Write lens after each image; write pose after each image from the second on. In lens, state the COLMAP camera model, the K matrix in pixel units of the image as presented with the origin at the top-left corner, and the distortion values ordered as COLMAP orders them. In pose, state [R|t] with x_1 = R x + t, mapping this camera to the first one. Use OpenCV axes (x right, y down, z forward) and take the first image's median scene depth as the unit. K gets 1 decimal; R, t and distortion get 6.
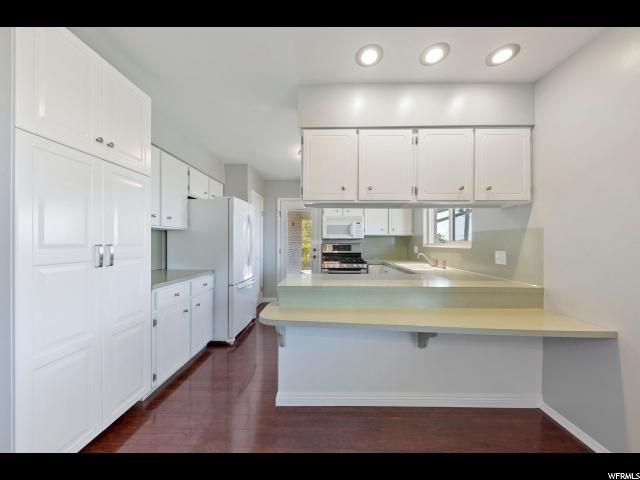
lens RADIAL K [[220.5, 0, 321.6], [0, 220.5, 241.5], [0, 0, 1]] dist [0.000907, -0.000175]
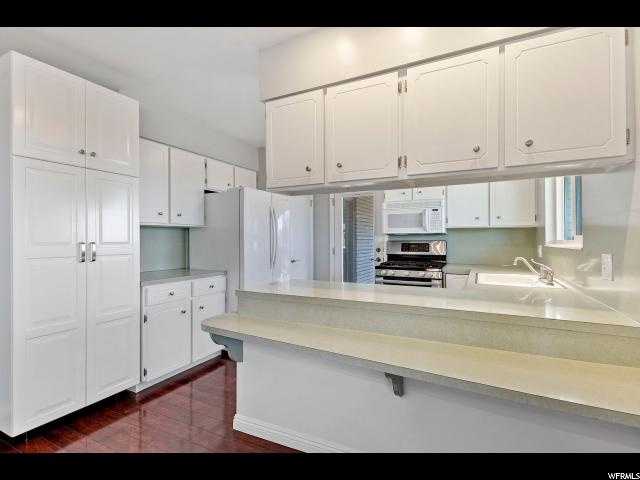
lens RADIAL K [[313.8, 0, 318.0], [0, 313.8, 238.7], [0, 0, 1]] dist [0.028676, 0.000155]
pose [[0.900566, -0.006047, -0.434676, 0.394218], [0.006995, 0.999975, 0.000582, 0.000065], [0.434662, -0.003565, 0.900587, 0.015626]]
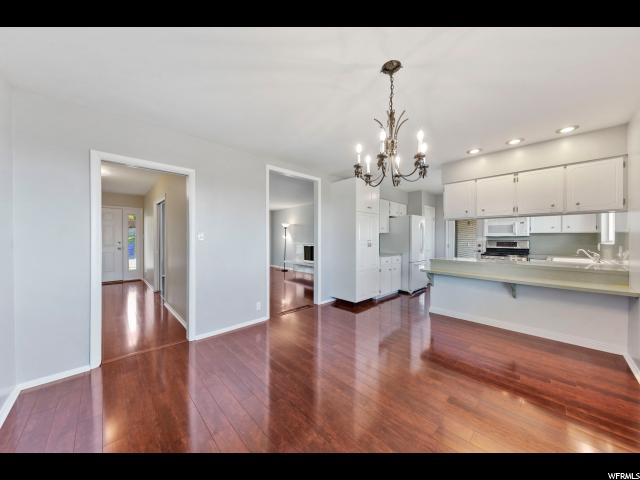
lens RADIAL K [[220.5, 0, 321.6], [0, 220.5, 241.5], [0, 0, 1]] dist [0.000907, -0.000175]
pose [[0.703457, 0.007897, -0.710694, 0.378868], [0.001228, 0.999923, 0.012327, -0.001452], [0.710737, -0.009544, 0.703394, -0.833023]]
